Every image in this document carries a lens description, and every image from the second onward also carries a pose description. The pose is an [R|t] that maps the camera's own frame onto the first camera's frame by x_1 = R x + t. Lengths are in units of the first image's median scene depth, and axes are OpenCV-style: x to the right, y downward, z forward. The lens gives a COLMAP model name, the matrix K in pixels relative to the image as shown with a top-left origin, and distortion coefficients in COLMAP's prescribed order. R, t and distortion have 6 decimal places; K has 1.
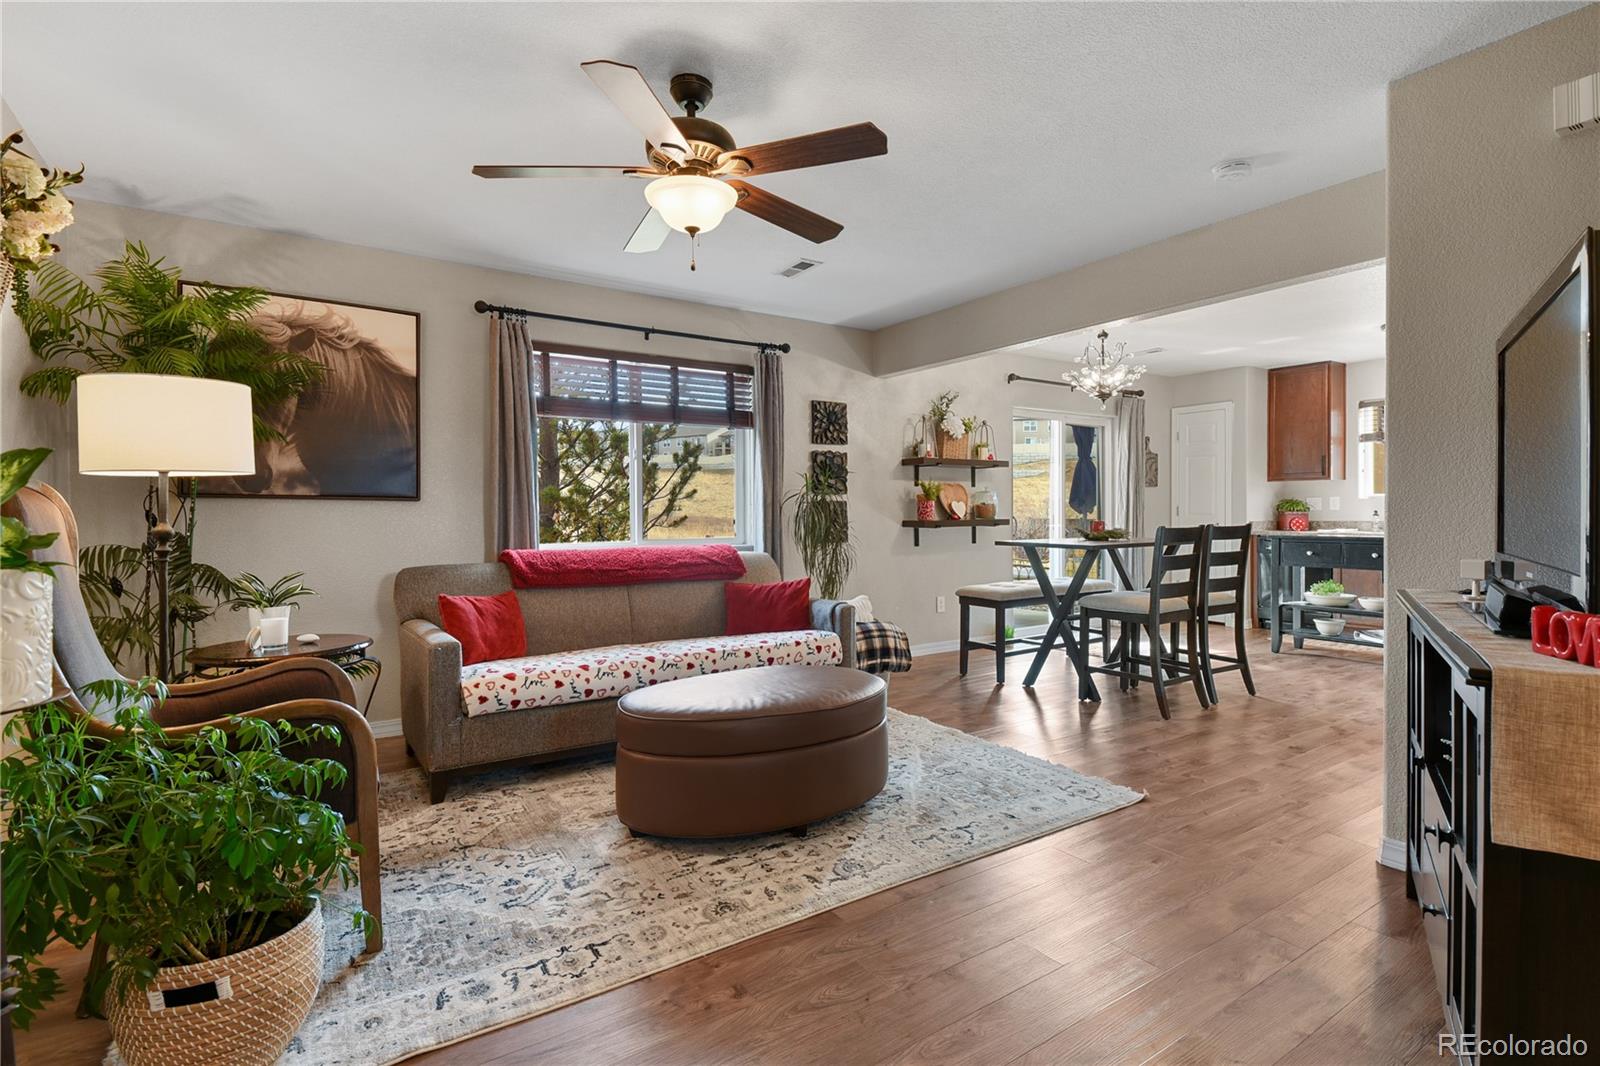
lens RADIAL K [[773.8, 0, 807.8], [0, 773.8, 524.1], [0, 0, 1]] dist [0.015410, -0.003855]
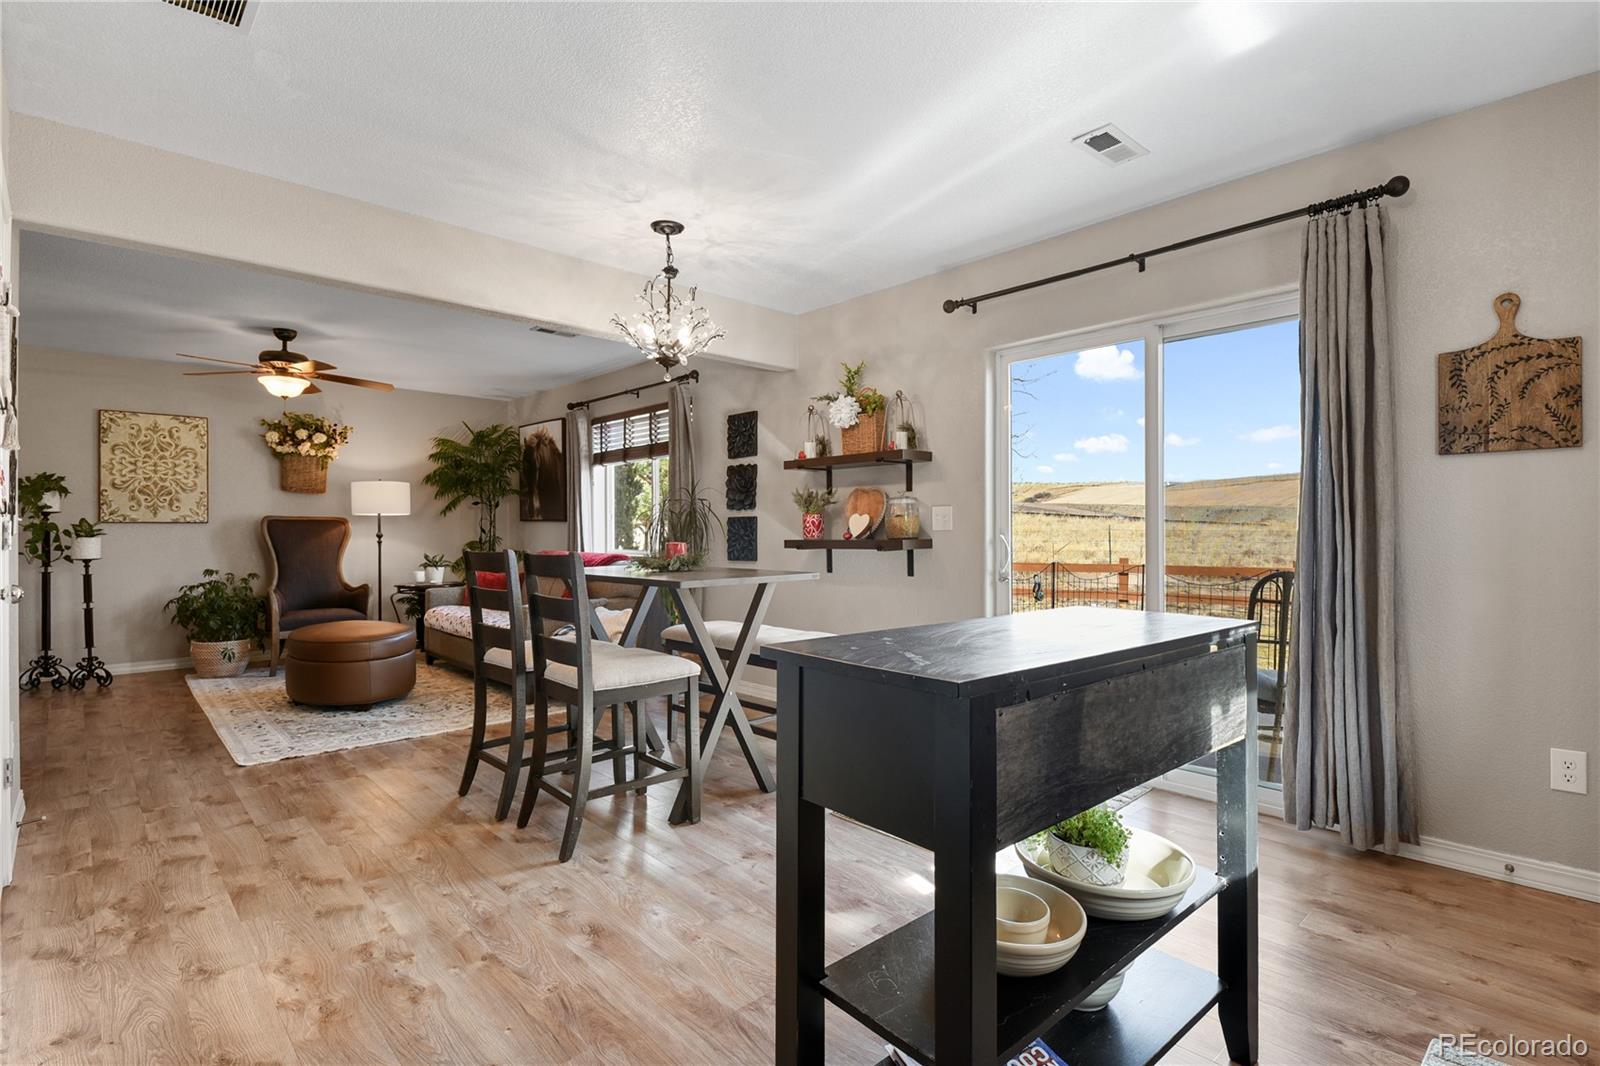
lens RADIAL K [[773.8, 0, 789.7], [0, 773.8, 531.8], [0, 0, 1]] dist [0.015410, -0.003855]
pose [[0.153809, 0.010205, -0.988048, 0.978223], [-0.006519, 0.999935, 0.009313, -0.021045], [0.988079, 0.005009, 0.153865, 0.911924]]
